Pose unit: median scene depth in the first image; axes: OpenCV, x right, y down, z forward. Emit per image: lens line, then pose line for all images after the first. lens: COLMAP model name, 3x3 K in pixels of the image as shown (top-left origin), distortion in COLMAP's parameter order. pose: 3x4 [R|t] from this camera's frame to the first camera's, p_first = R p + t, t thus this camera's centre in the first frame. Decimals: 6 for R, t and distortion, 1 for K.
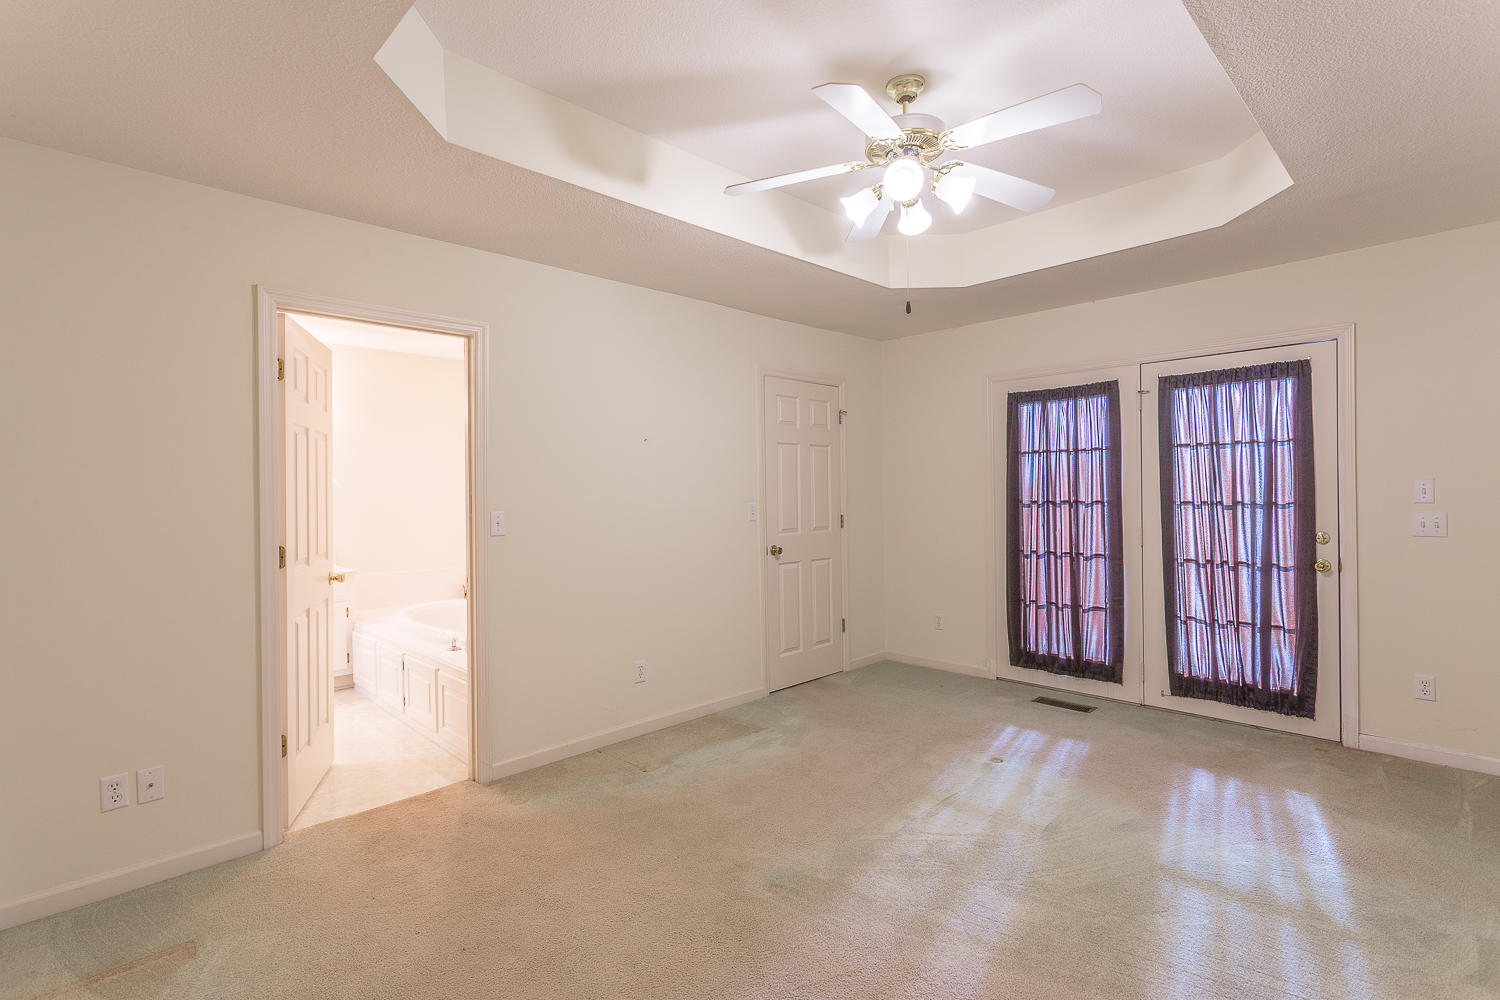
lens RADIAL K [[729.0, 0, 750.4], [0, 729.0, 514.9], [0, 0, 1]] dist [0.003520, 0.001310]
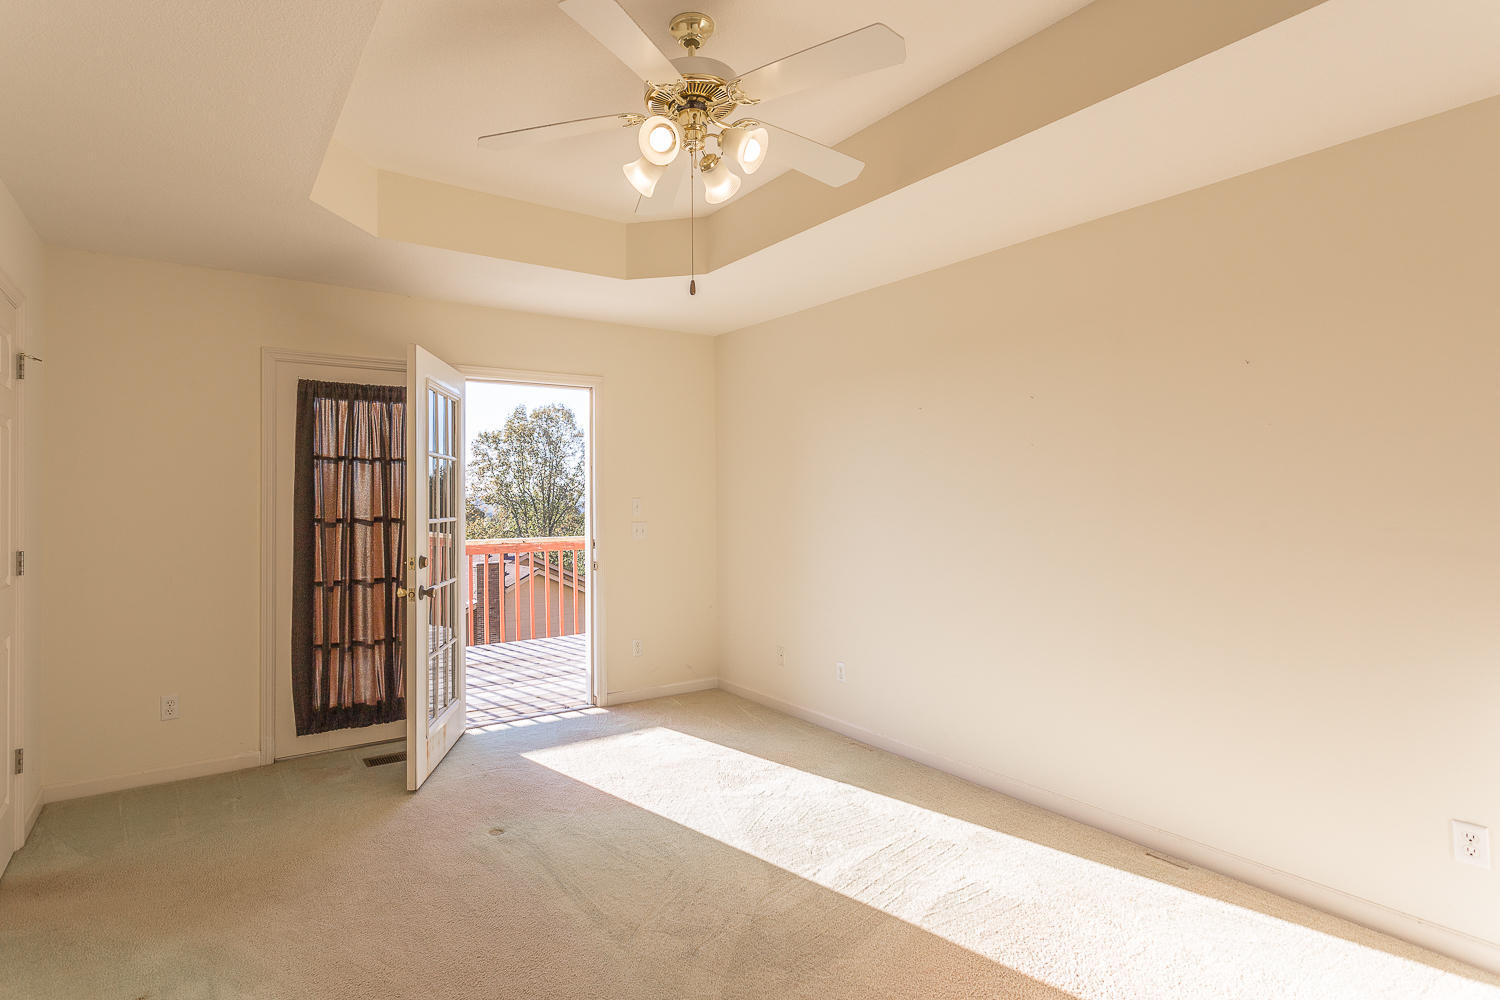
lens RADIAL K [[721.4, 0, 749.0], [0, 721.4, 495.6], [0, 0, 1]] dist [0.003098, 0.001420]
pose [[0.215829, 0.012068, 0.976357, -0.296266], [0.036185, 0.999138, -0.020349, -0.012584], [-0.975761, 0.039721, 0.215206, 0.391193]]
